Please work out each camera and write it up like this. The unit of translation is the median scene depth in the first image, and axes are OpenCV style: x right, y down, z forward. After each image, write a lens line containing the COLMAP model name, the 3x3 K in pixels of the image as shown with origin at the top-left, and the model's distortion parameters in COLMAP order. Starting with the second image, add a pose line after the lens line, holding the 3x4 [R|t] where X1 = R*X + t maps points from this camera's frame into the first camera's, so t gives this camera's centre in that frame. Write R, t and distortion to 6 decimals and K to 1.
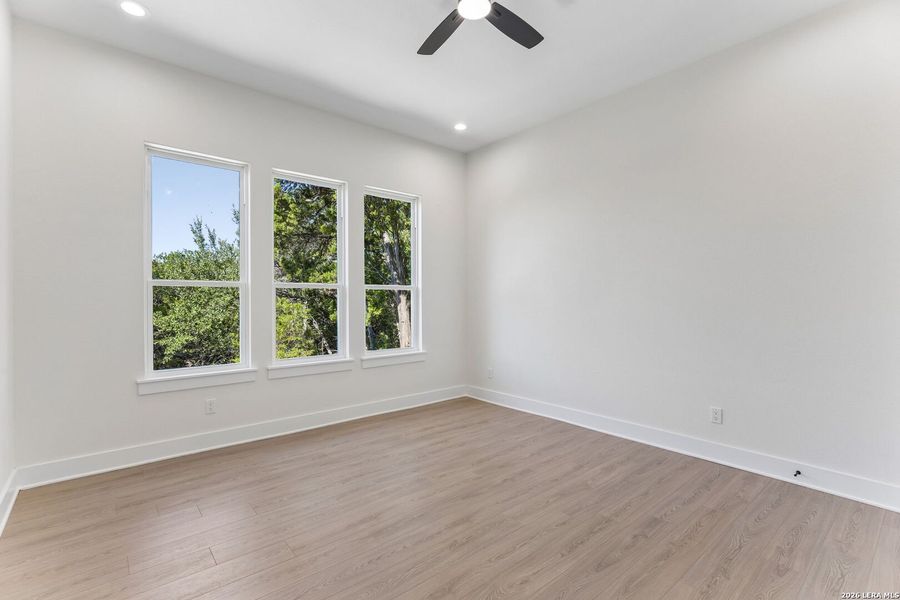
lens RADIAL K [[408.4, 0, 452.7], [0, 408.4, 297.6], [0, 0, 1]] dist [0.003197, 0.000109]
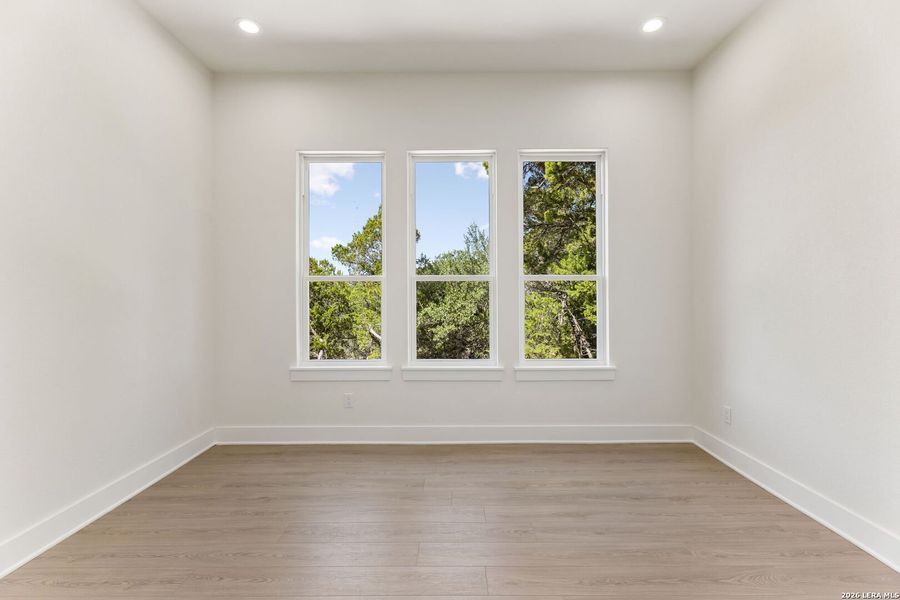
lens RADIAL K [[411.7, 0, 450.6], [0, 411.7, 287.2], [0, 0, 1]] dist [0.001148, -0.000056]
pose [[0.763236, -0.011511, -0.646017, 0.198043], [0.004806, 0.999915, -0.012139, 0.001497], [0.646102, 0.006160, 0.763226, 0.303619]]
